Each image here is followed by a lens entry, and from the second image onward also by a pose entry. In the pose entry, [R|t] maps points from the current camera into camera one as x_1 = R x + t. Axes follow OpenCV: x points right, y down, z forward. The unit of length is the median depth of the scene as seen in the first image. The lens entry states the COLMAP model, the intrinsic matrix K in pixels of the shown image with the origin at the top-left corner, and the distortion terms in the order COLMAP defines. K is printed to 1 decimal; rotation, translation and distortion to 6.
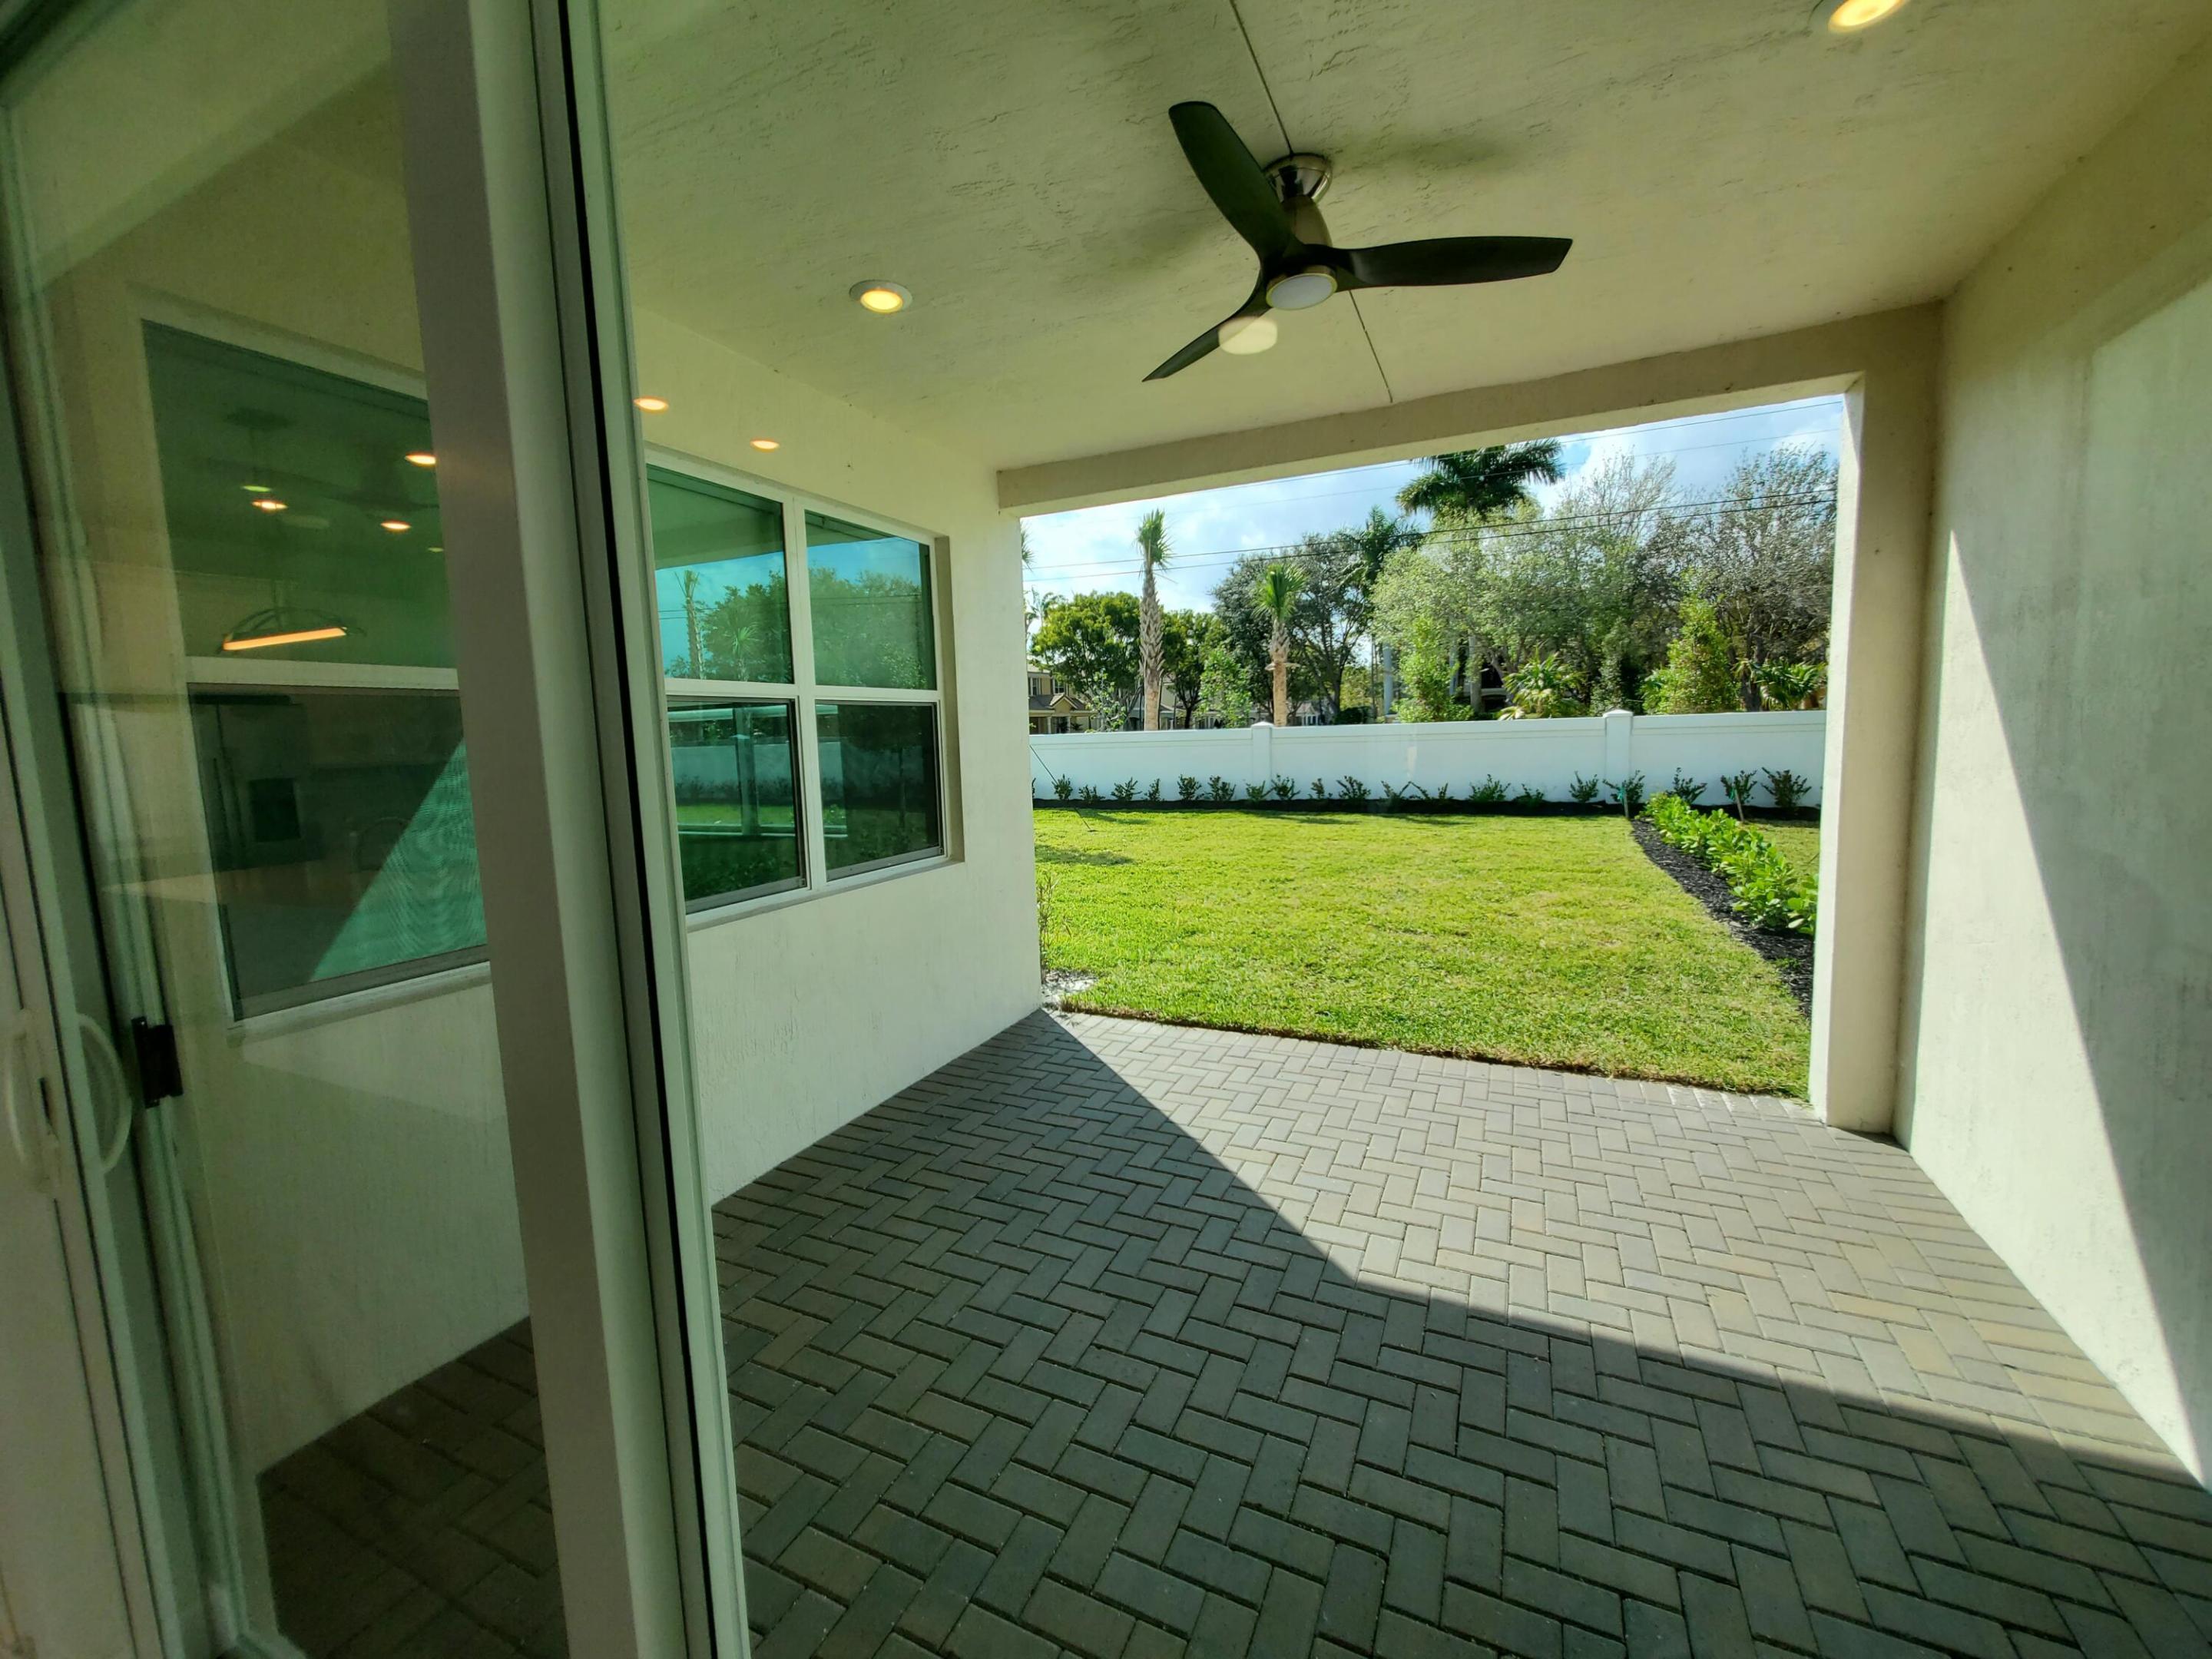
lens RADIAL K [[879.9, 0, 1105.9], [0, 879.9, 821.4], [0, 0, 1]] dist [-0.007074, -0.000214]
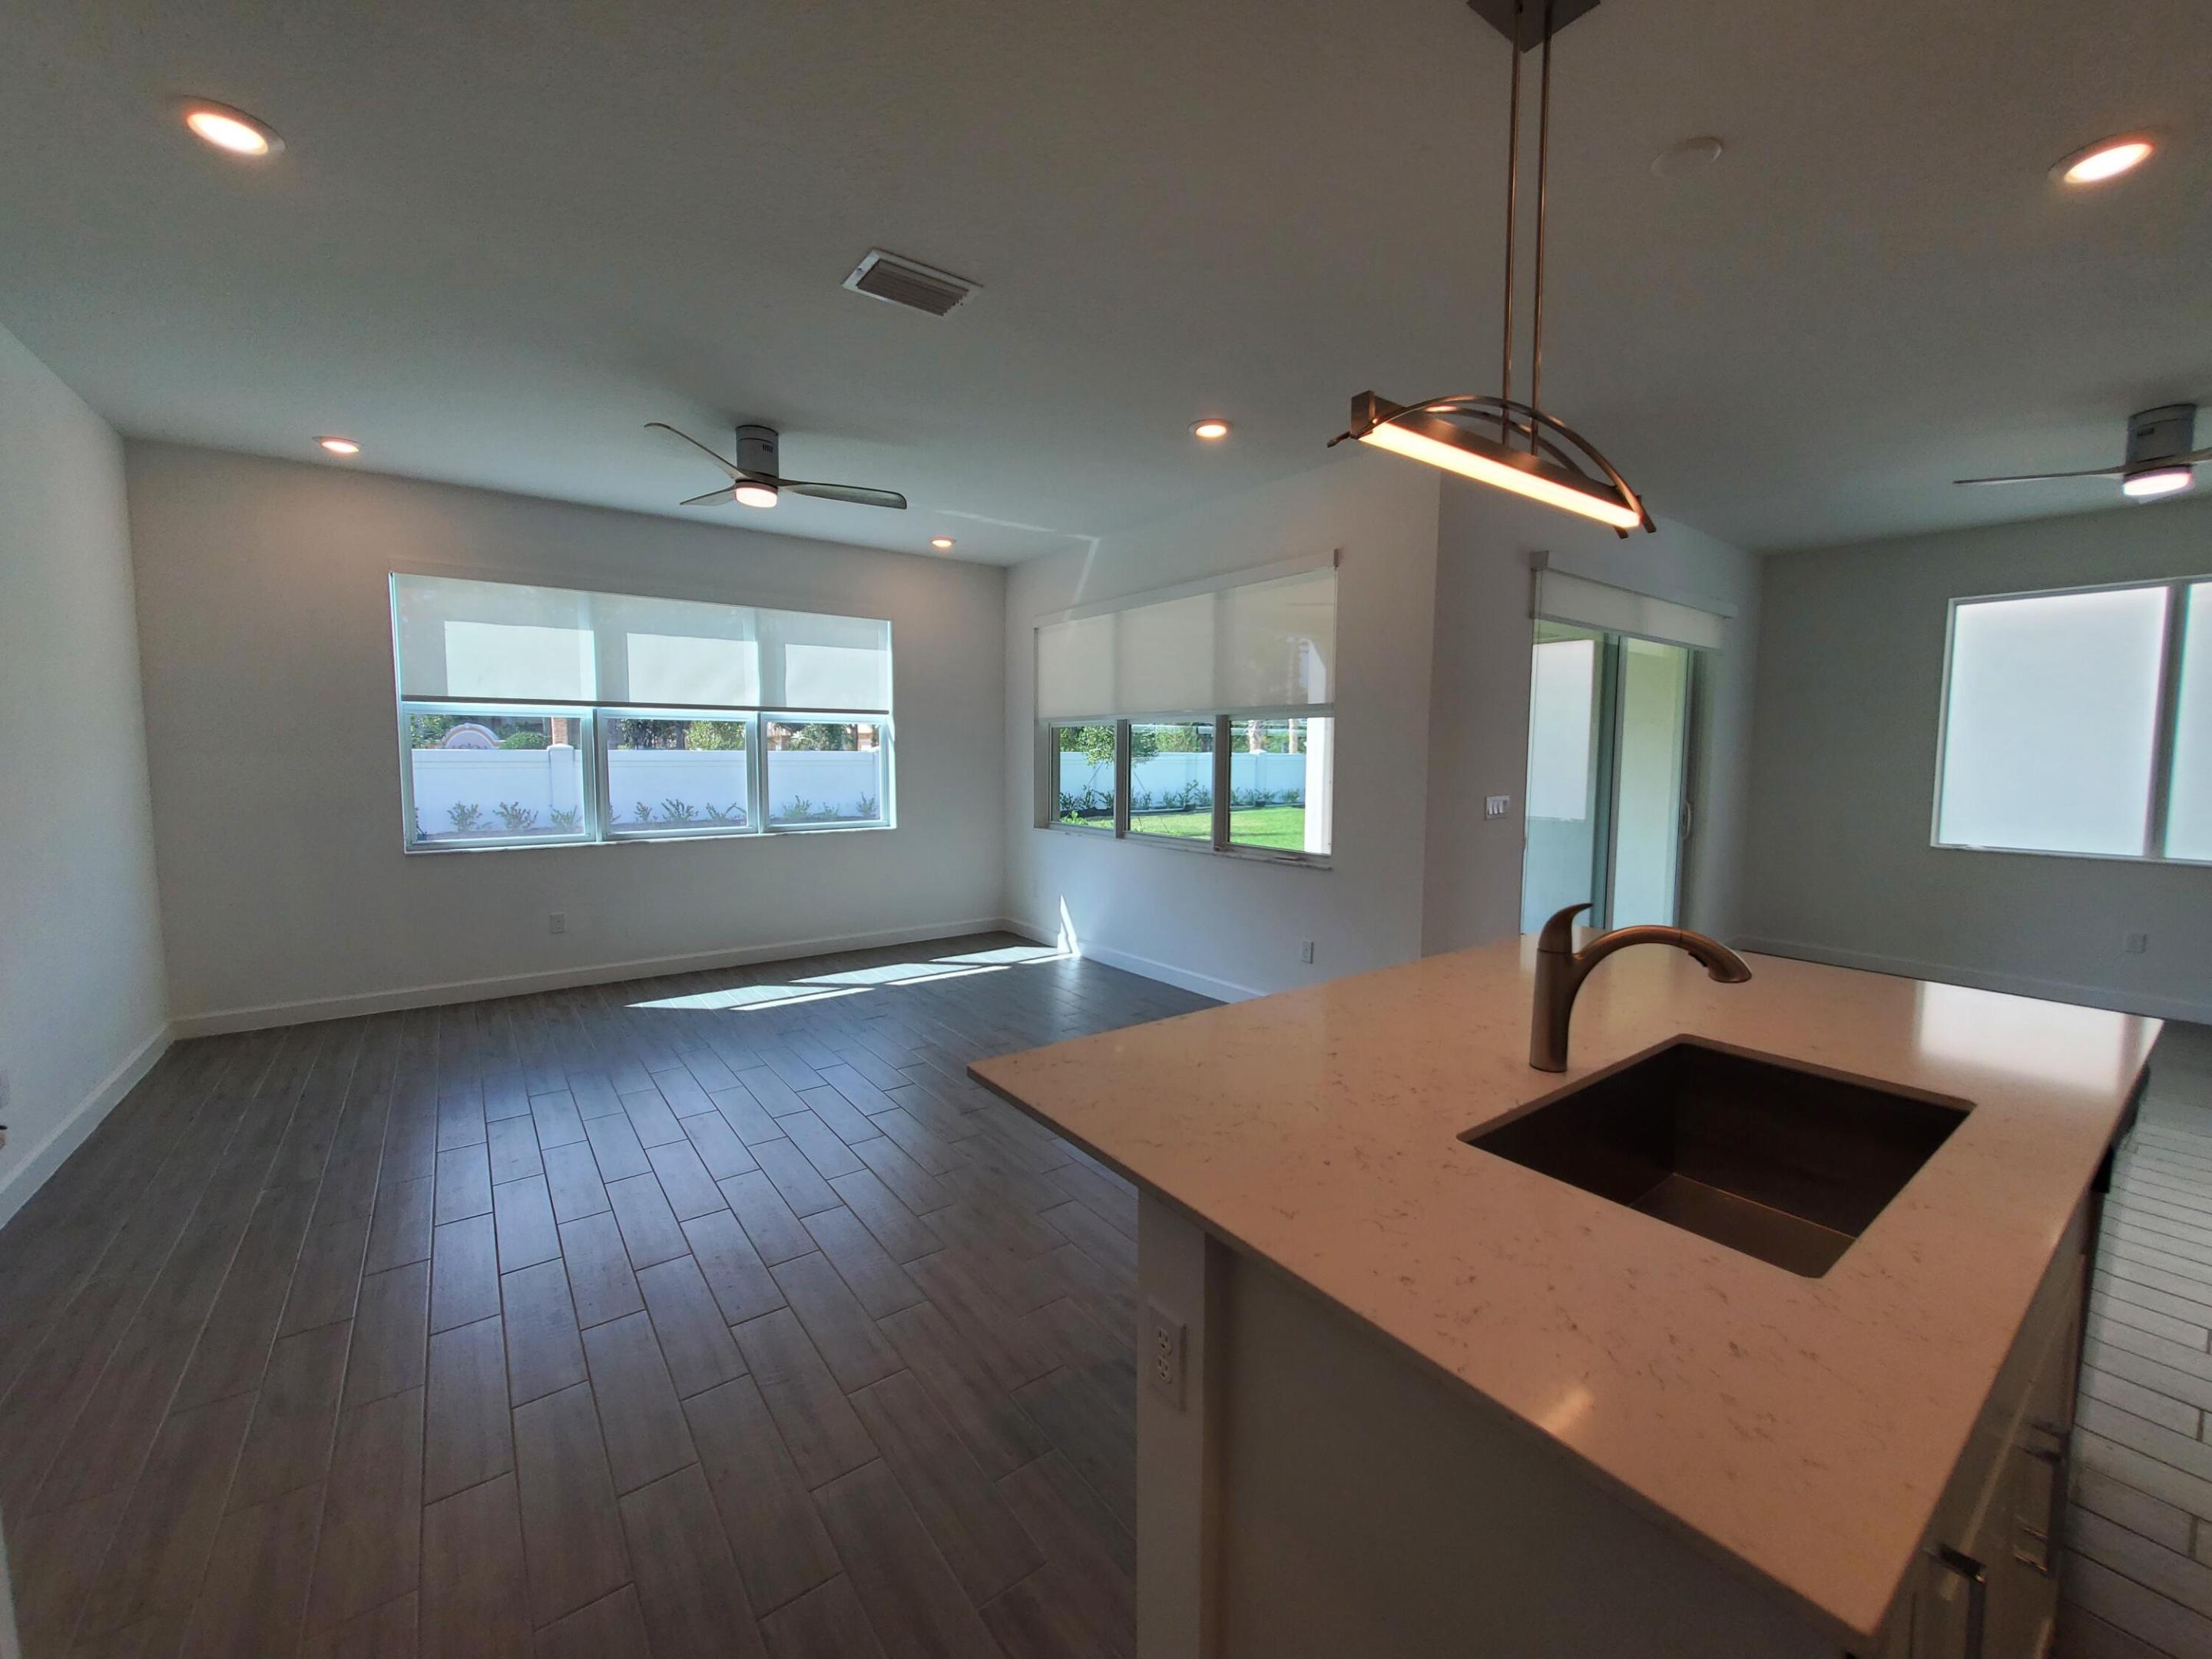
lens RADIAL K [[879.9, 0, 1105.9], [0, 879.9, 821.4], [0, 0, 1]] dist [-0.007074, -0.000214]
pose [[0.471862, -0.034852, 0.880983, -2.644980], [0.068262, 0.997663, 0.002906, 0.050128], [-0.879026, 0.058767, 0.473139, 0.361792]]
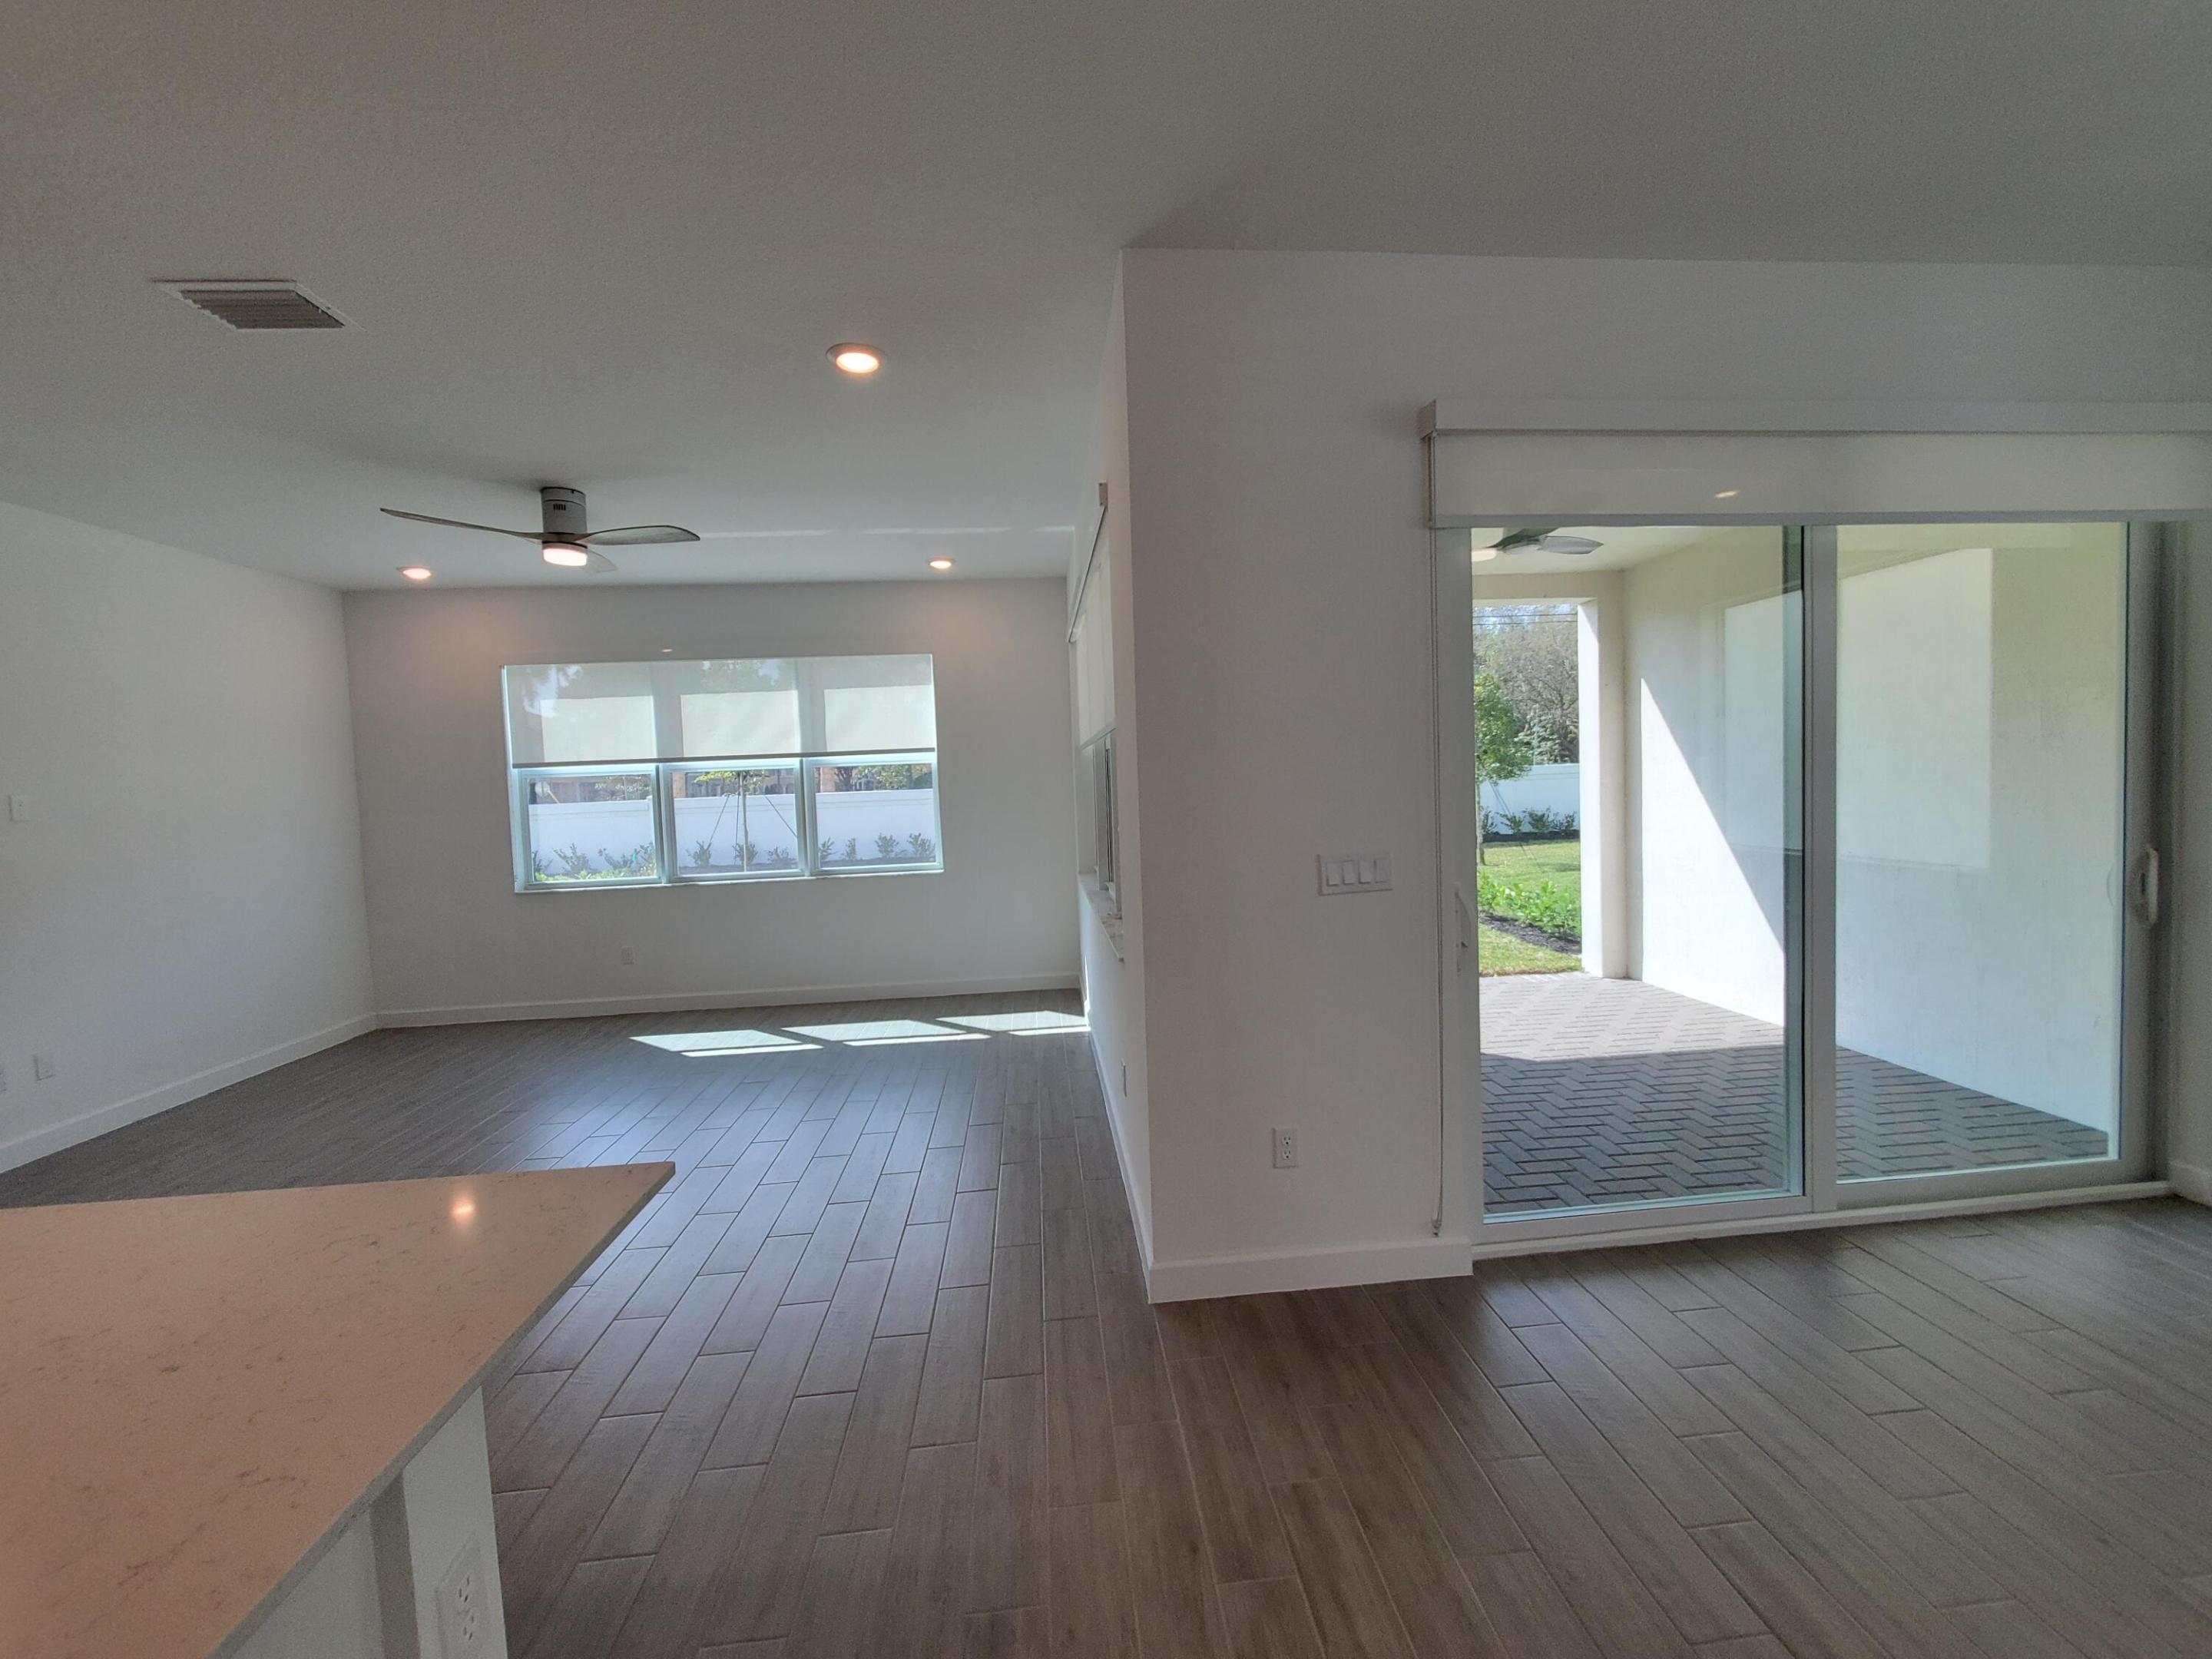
lens RADIAL K [[879.9, 0, 1105.9], [0, 879.9, 821.4], [0, 0, 1]] dist [-0.007074, -0.000214]
pose [[0.862169, -0.024666, 0.506019, -1.514523], [0.062143, 0.996420, -0.057312, 0.064079], [-0.502794, 0.080858, 0.860616, -0.199522]]
